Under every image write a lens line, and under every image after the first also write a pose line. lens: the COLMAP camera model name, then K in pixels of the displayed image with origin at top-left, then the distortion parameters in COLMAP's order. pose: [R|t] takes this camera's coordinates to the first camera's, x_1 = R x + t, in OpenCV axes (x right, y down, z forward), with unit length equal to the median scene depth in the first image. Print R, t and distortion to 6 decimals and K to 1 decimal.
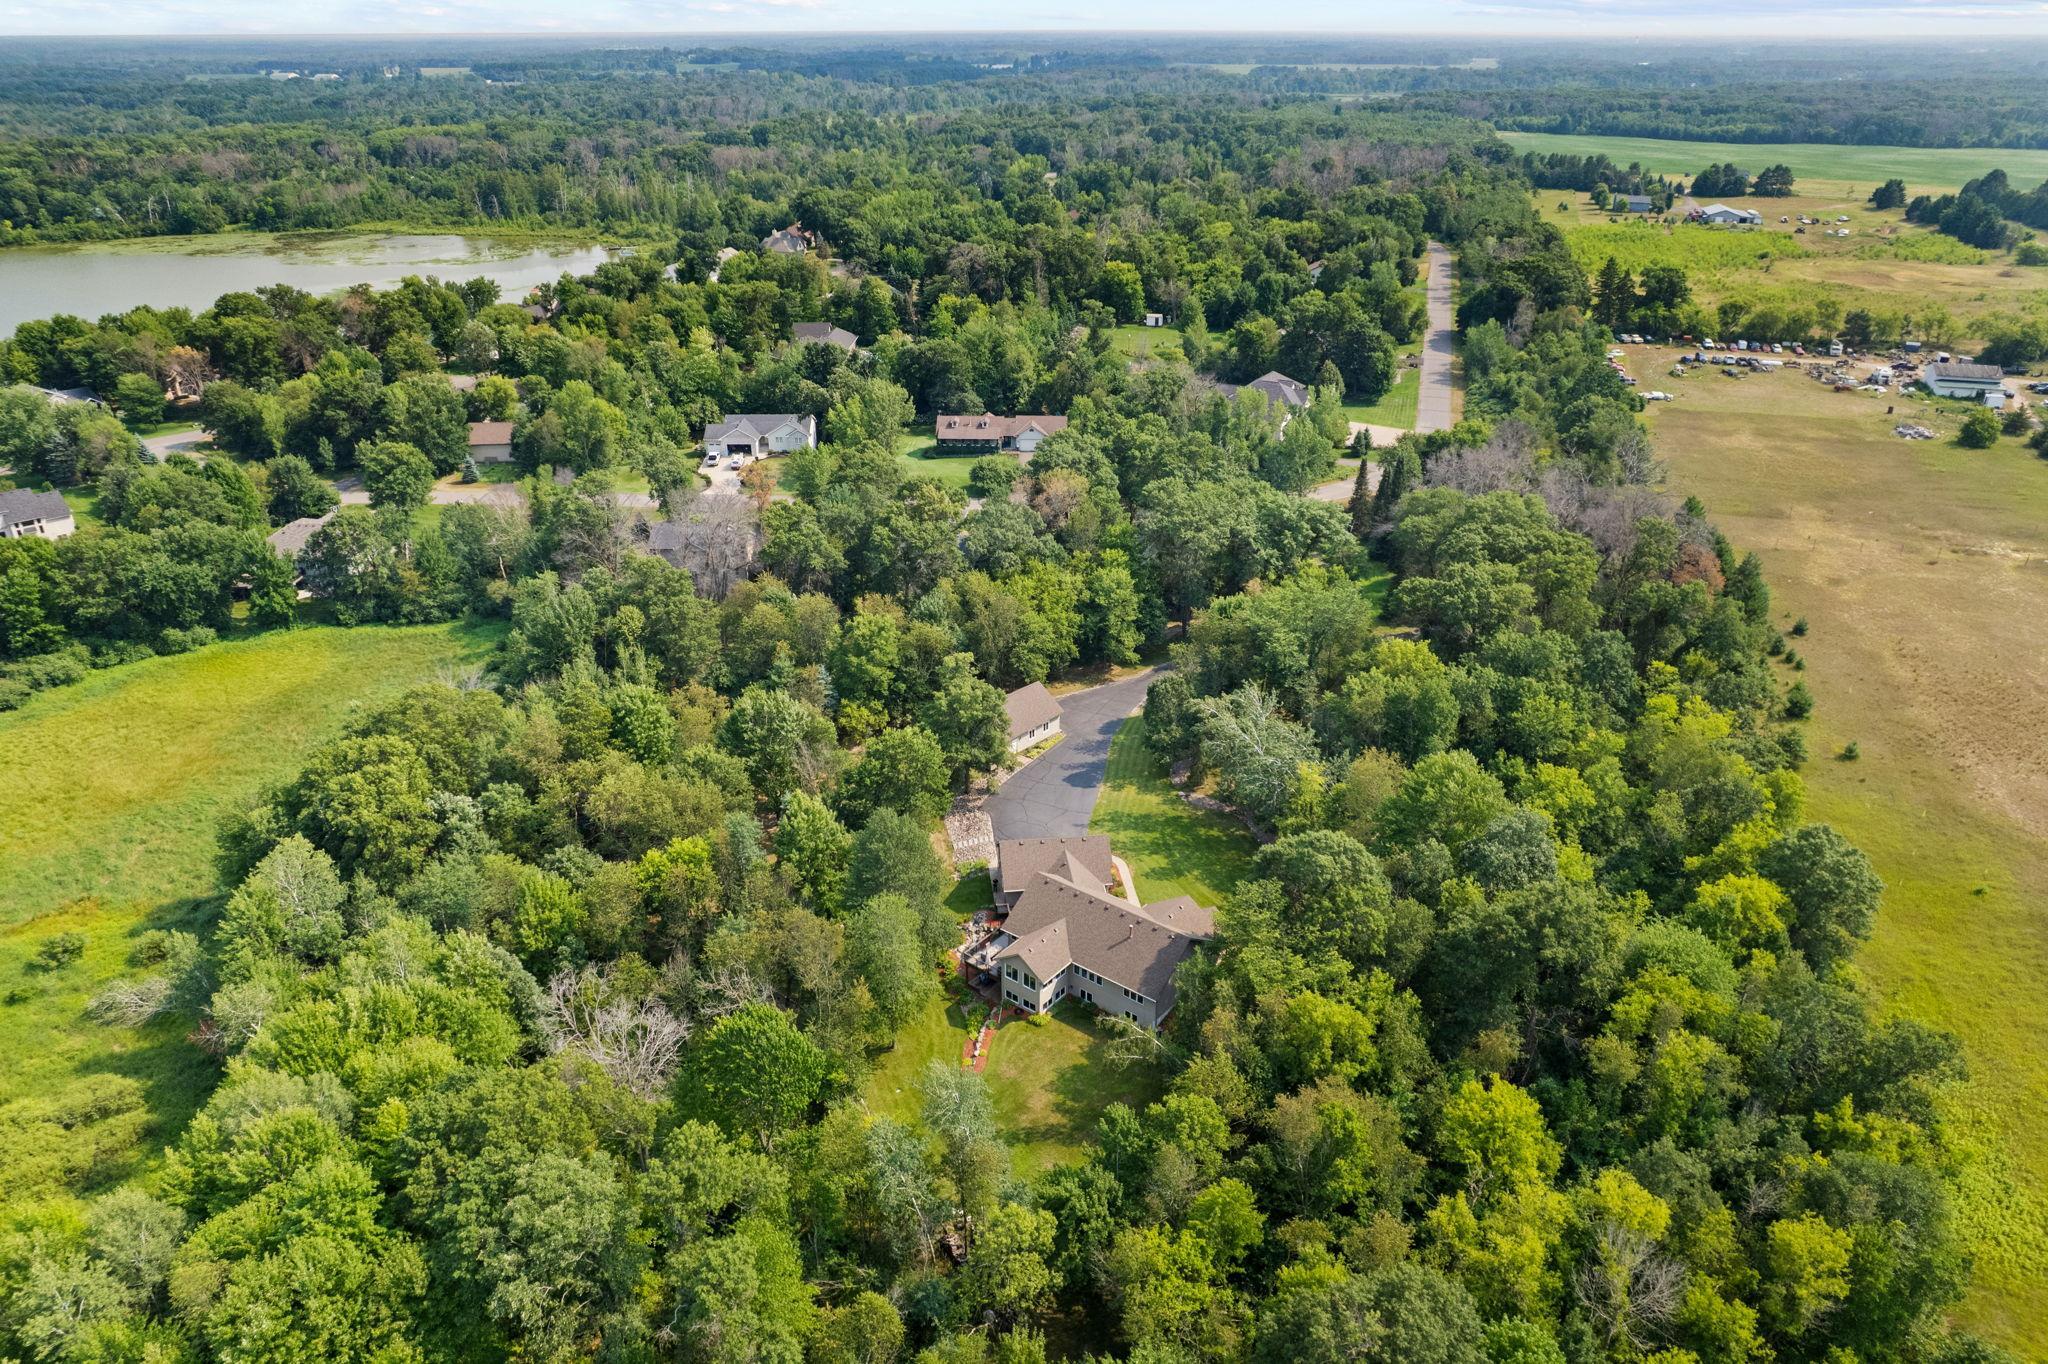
lens RADIAL K [[1422.2, 0, 1024.0], [0, 1422.2, 682.0], [0, 0, 1]] dist [-0.064633, 0.066156]
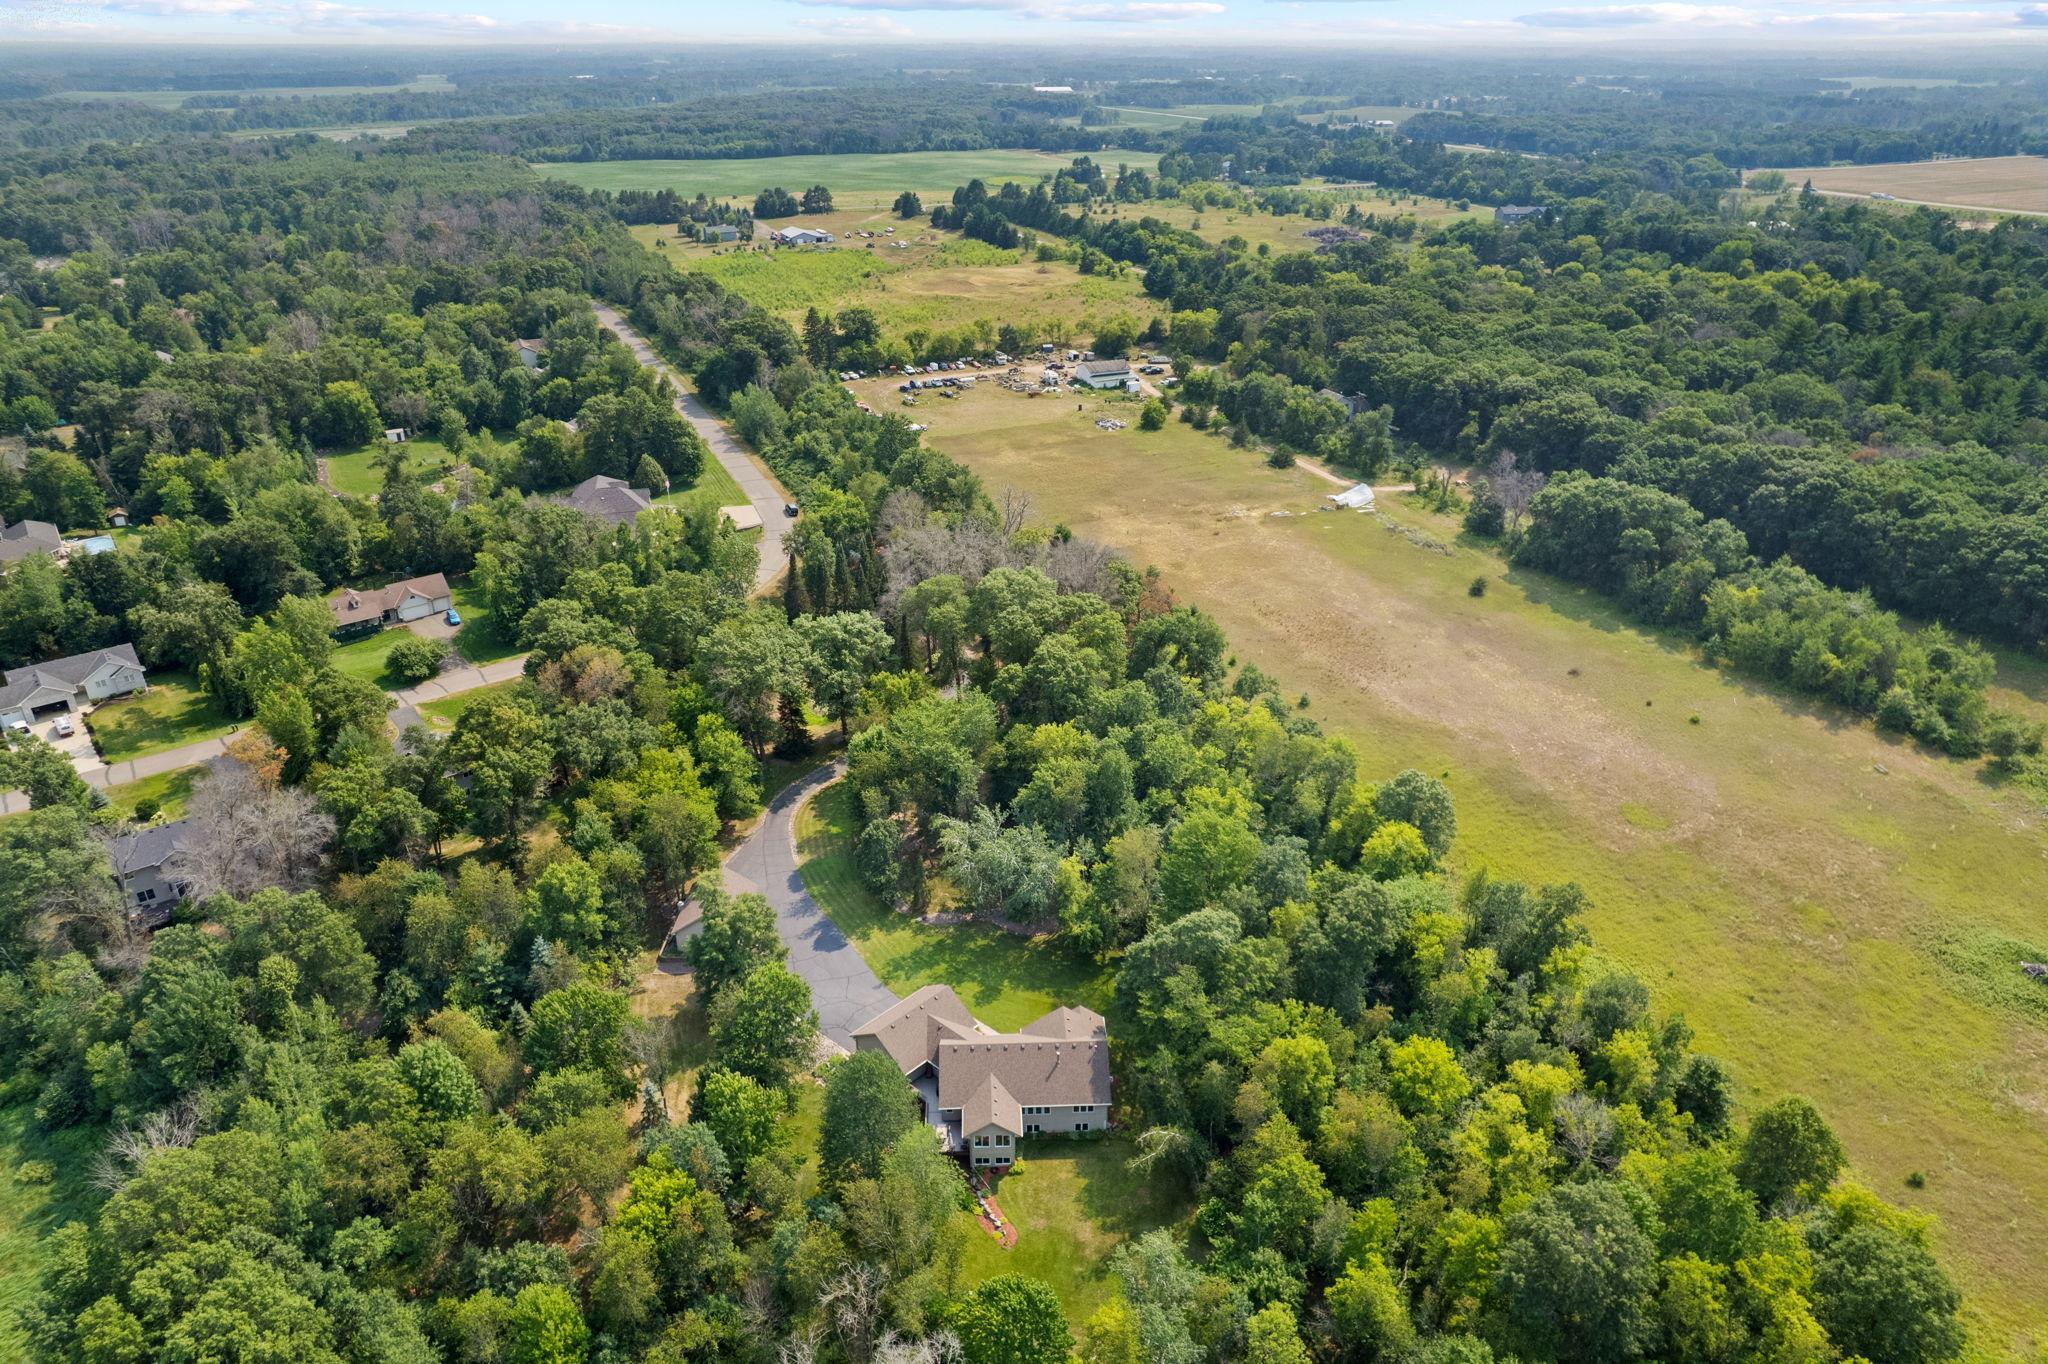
lens RADIAL K [[1397.8, 0, 1024.0], [0, 1397.8, 682.0], [0, 0, 1]] dist [-0.079811, 0.082906]
pose [[0.755351, -0.284742, 0.590226, -0.340480], [0.276437, 0.955060, 0.106974, -0.156922], [-0.594162, 0.082357, 0.800118, 0.067791]]
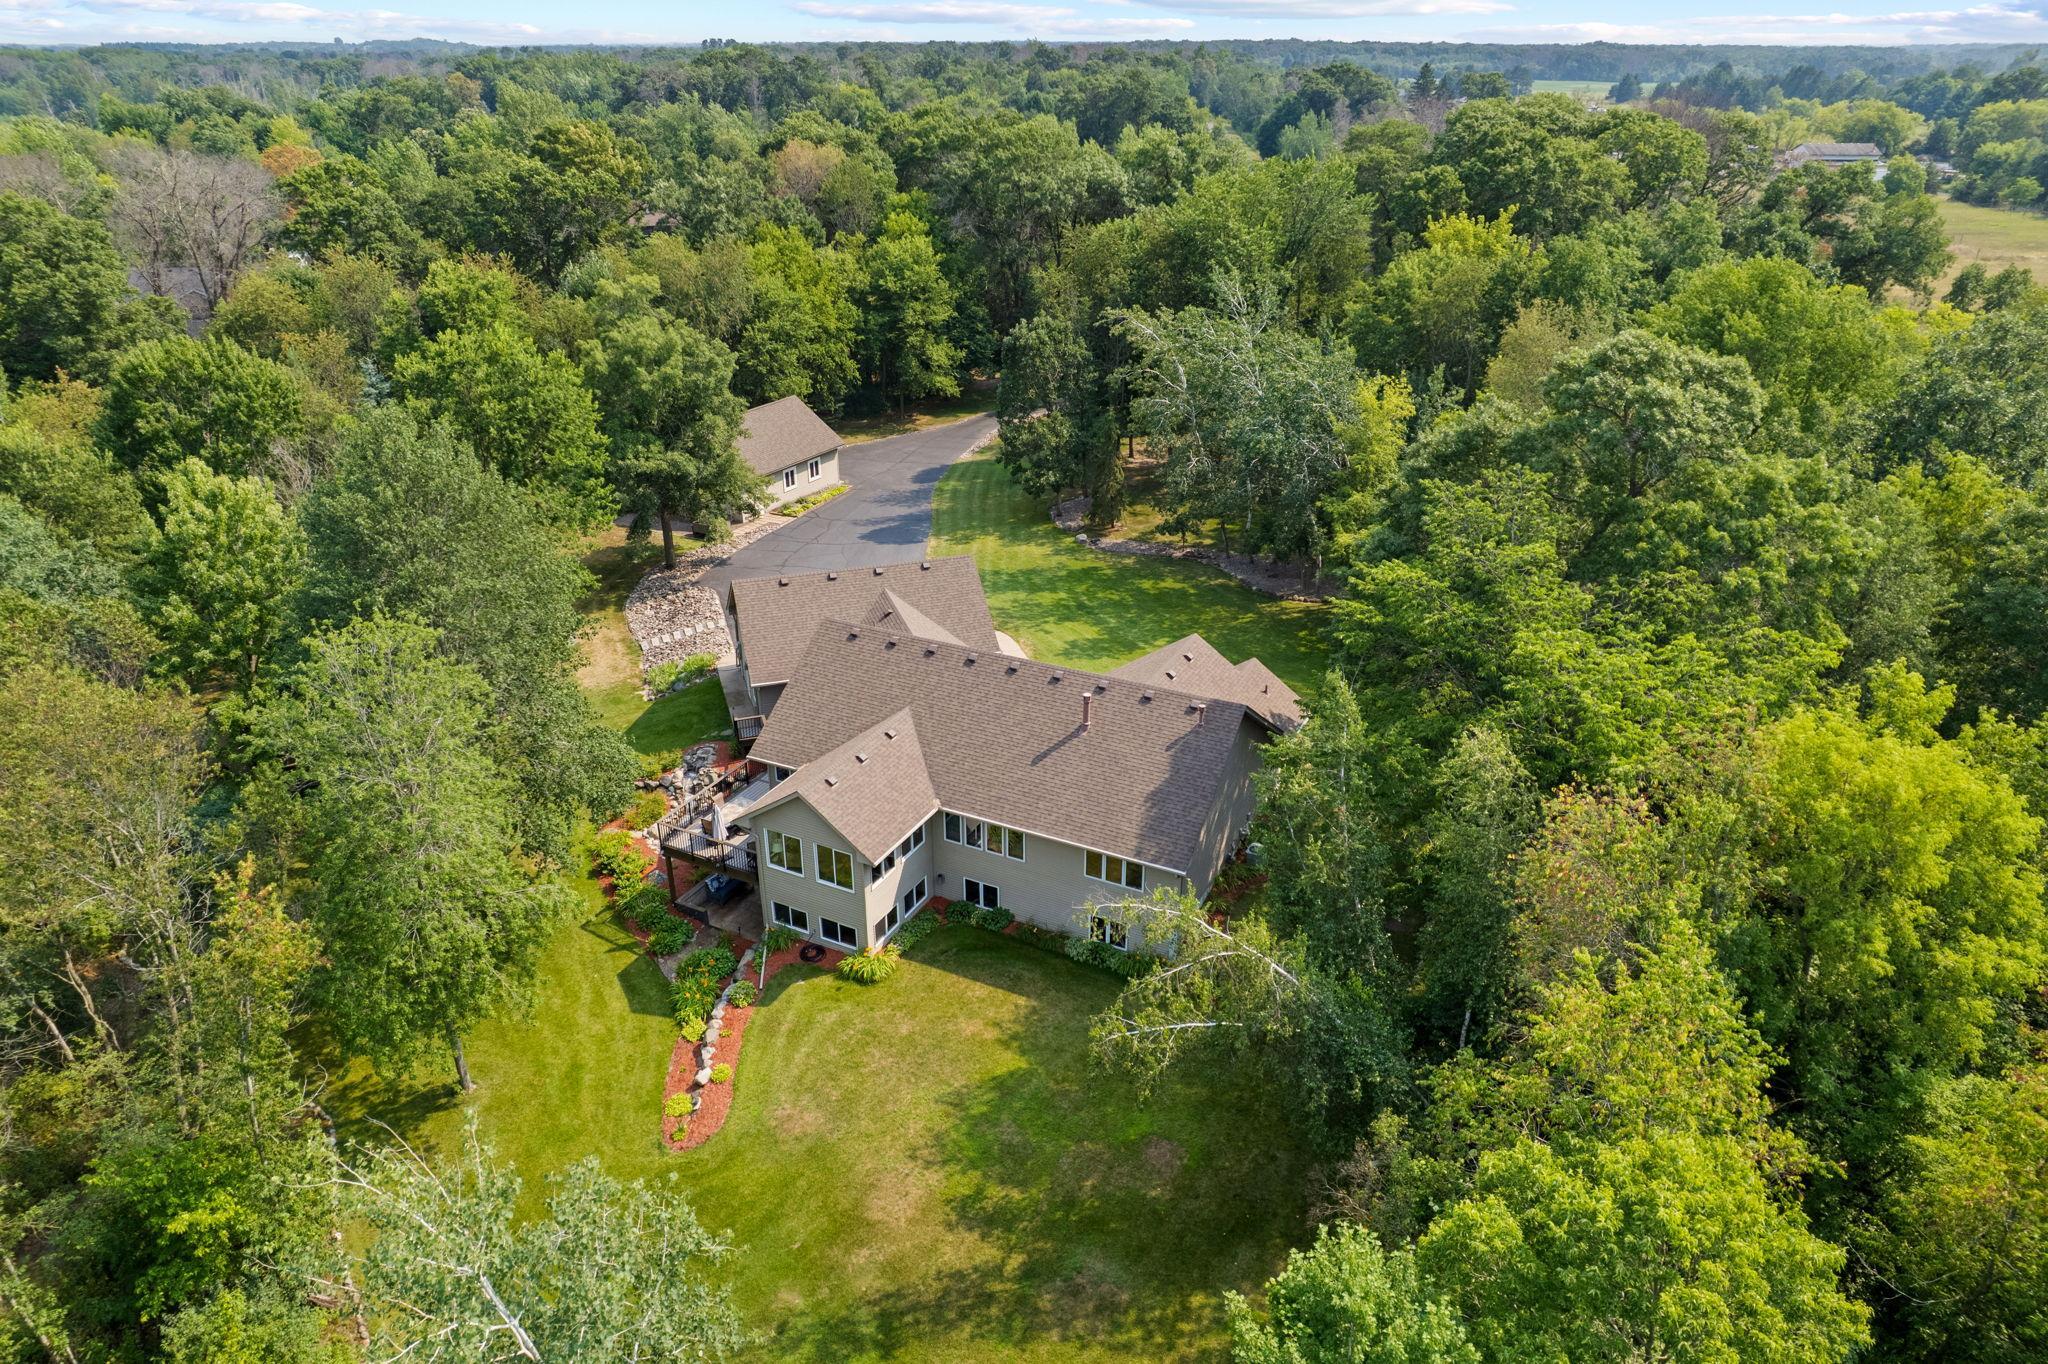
lens RADIAL K [[1397.8, 0, 1024.0], [0, 1397.8, 682.0], [0, 0, 1]] dist [-0.079811, 0.082906]
pose [[0.981633, -0.083342, 0.171612, -0.003981], [0.084550, 0.996419, 0.000271, 0.110095], [-0.171020, 0.014244, 0.985165, 0.415912]]
